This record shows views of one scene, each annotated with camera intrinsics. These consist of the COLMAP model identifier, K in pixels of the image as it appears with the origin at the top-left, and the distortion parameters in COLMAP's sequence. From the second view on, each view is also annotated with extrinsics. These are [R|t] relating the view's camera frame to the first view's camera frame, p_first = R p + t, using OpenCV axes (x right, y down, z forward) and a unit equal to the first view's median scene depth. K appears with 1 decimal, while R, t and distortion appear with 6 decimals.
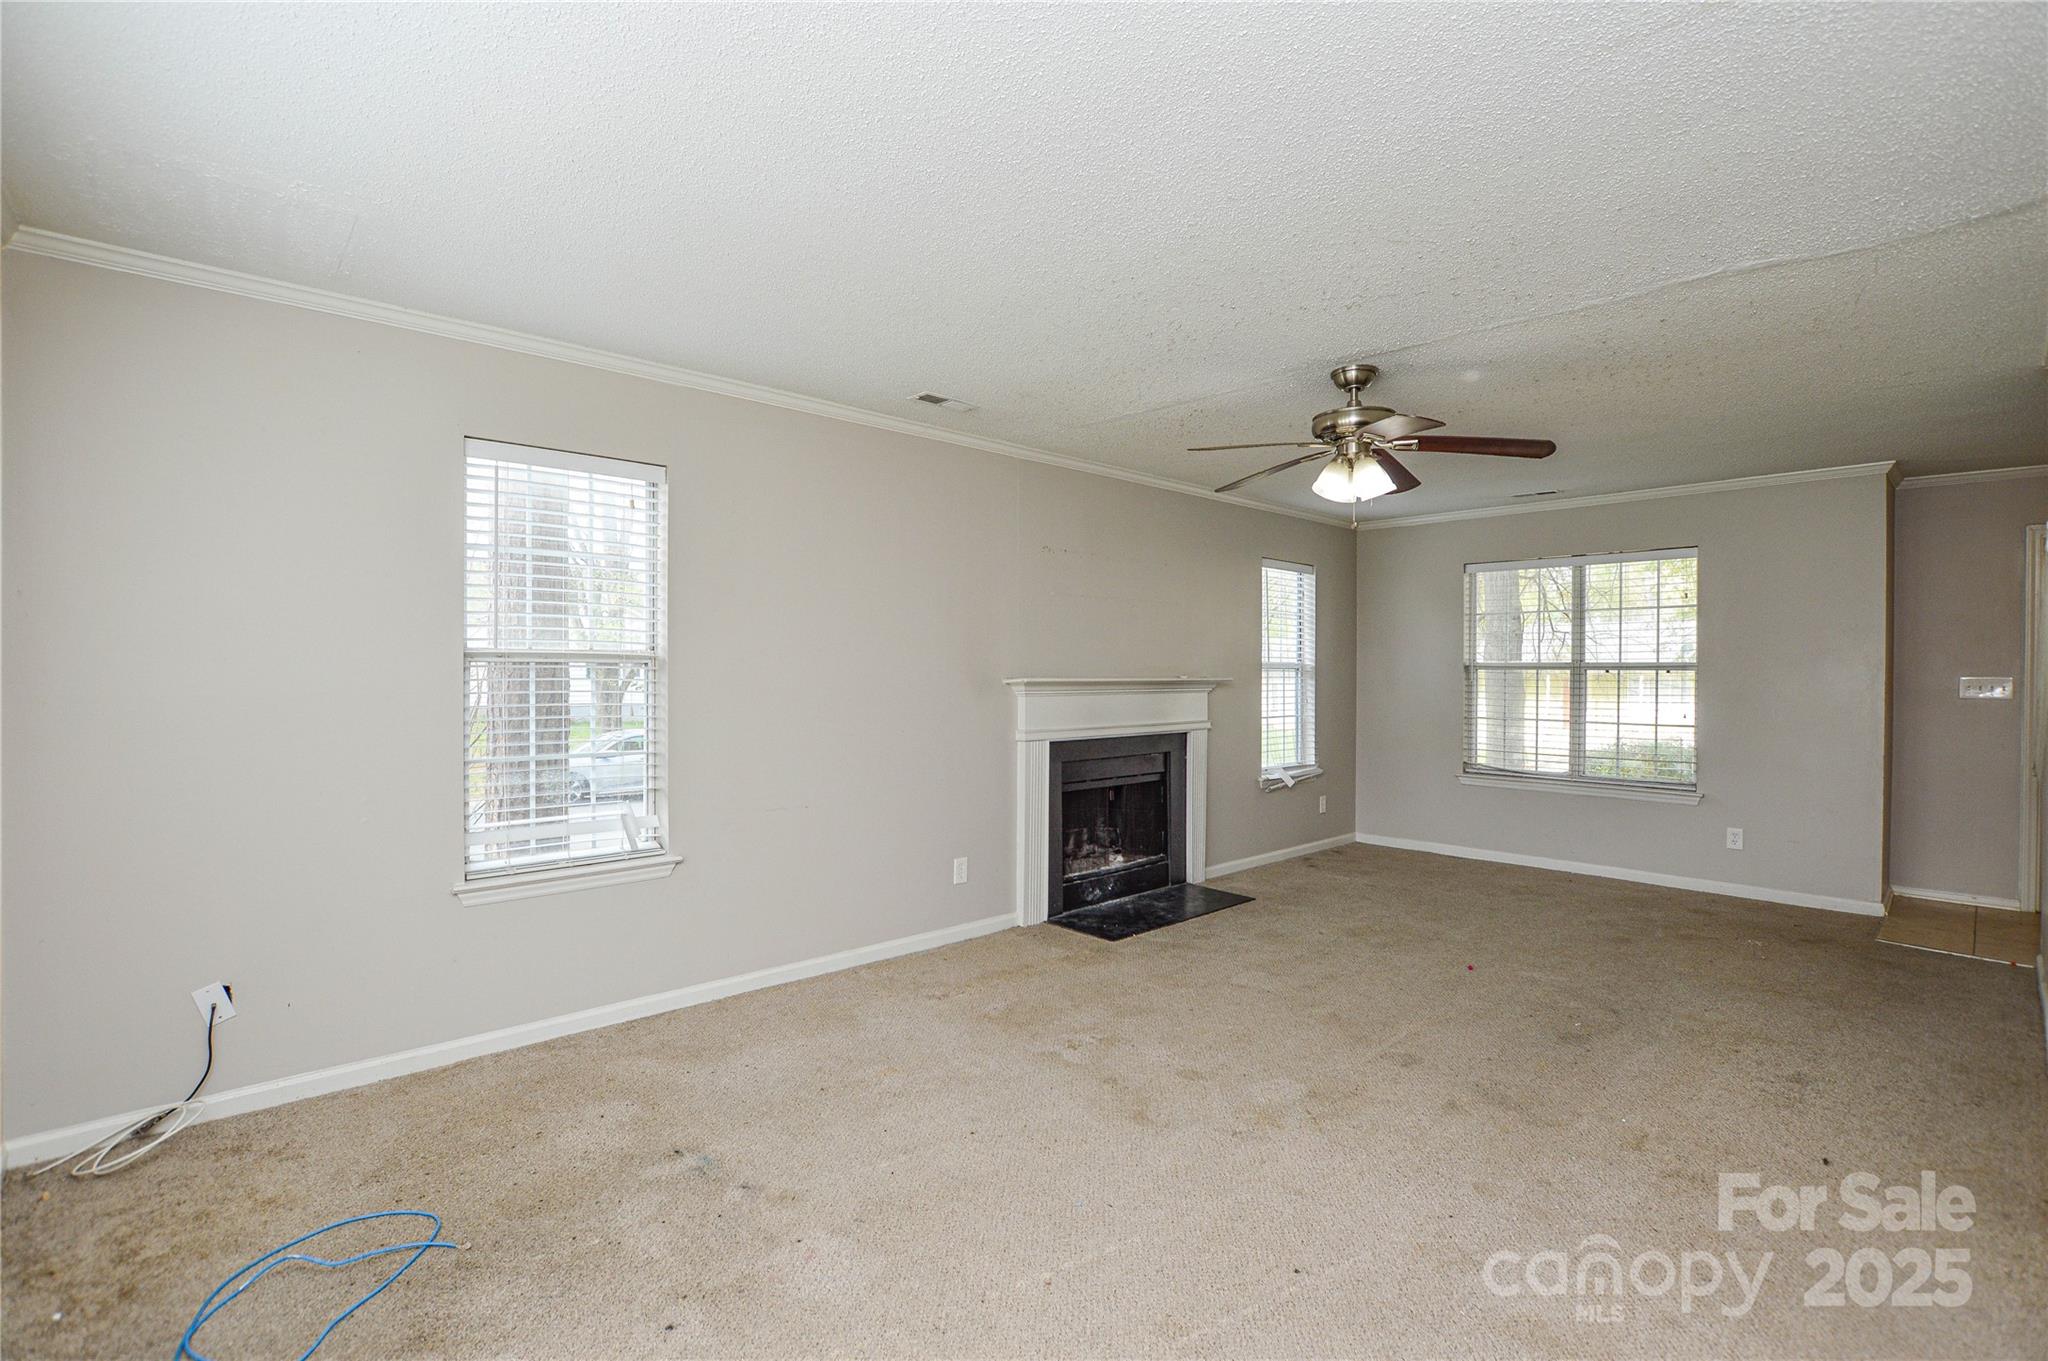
lens RADIAL K [[925.9, 0, 1016.5], [0, 925.9, 679.8], [0, 0, 1]] dist [-0.024919, 0.000547]
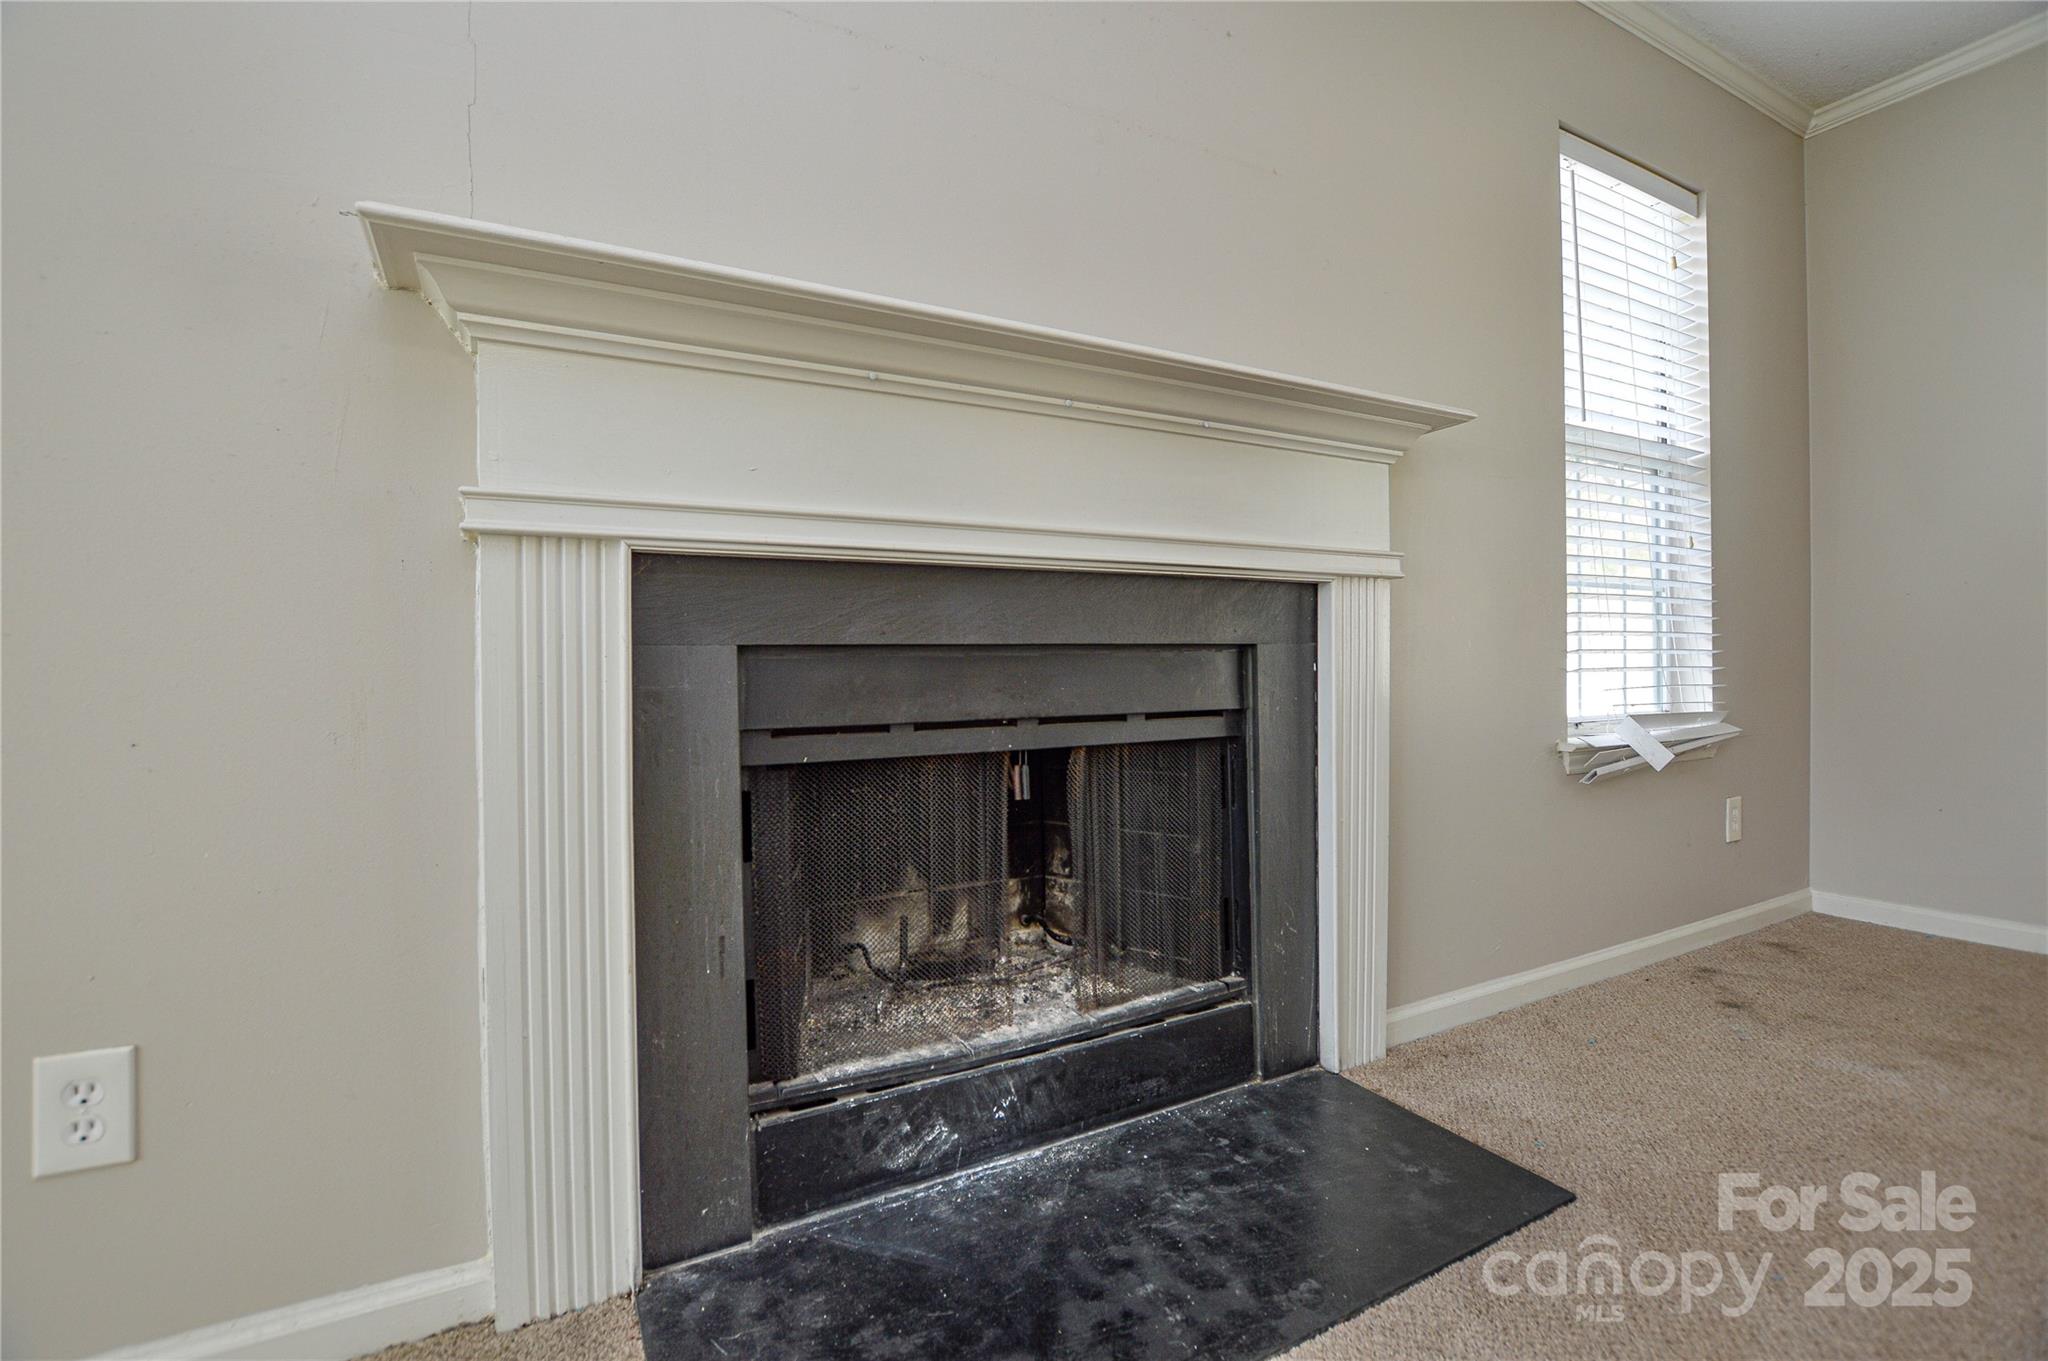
lens RADIAL K [[910.5, 0, 1021.6], [0, 910.5, 699.9], [0, 0, 1]] dist [-0.026904, 0.000107]
pose [[0.971230, -0.009504, -0.237952, 0.165681], [0.014853, 0.999675, 0.020696, 0.091126], [0.237678, -0.023635, 0.971056, 0.706778]]
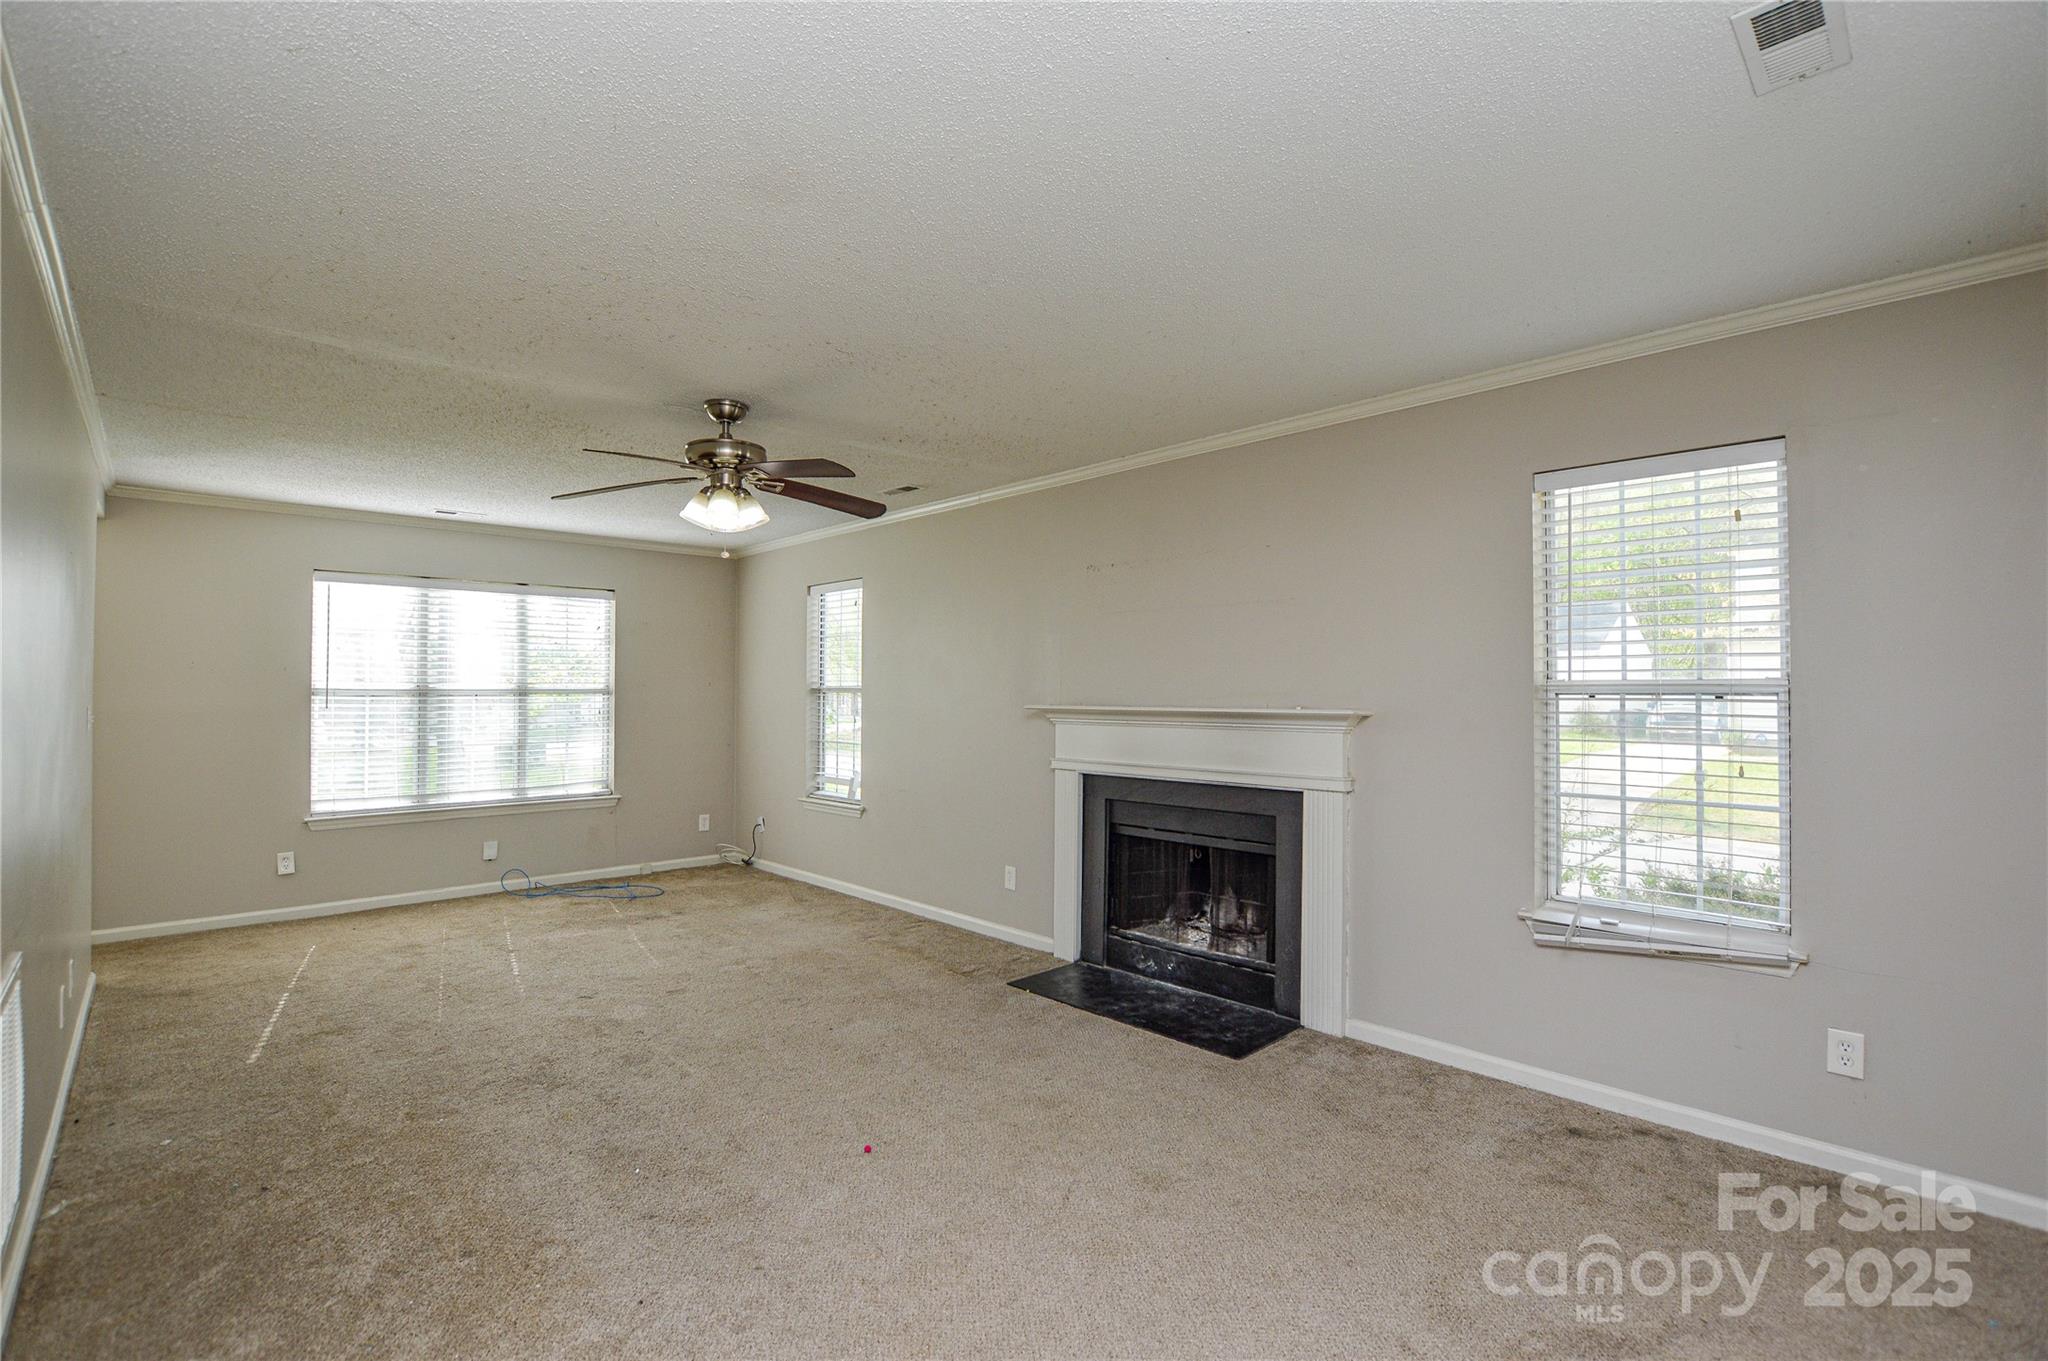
lens RADIAL K [[931.0, 0, 1012.7], [0, 931.0, 676.9], [0, 0, 1]] dist [-0.001359, -0.000010]
pose [[0.031307, -0.022038, -0.999267, 0.870477], [-0.017763, 0.999587, -0.022602, -0.006655], [0.999352, 0.018457, 0.030902, 0.795510]]
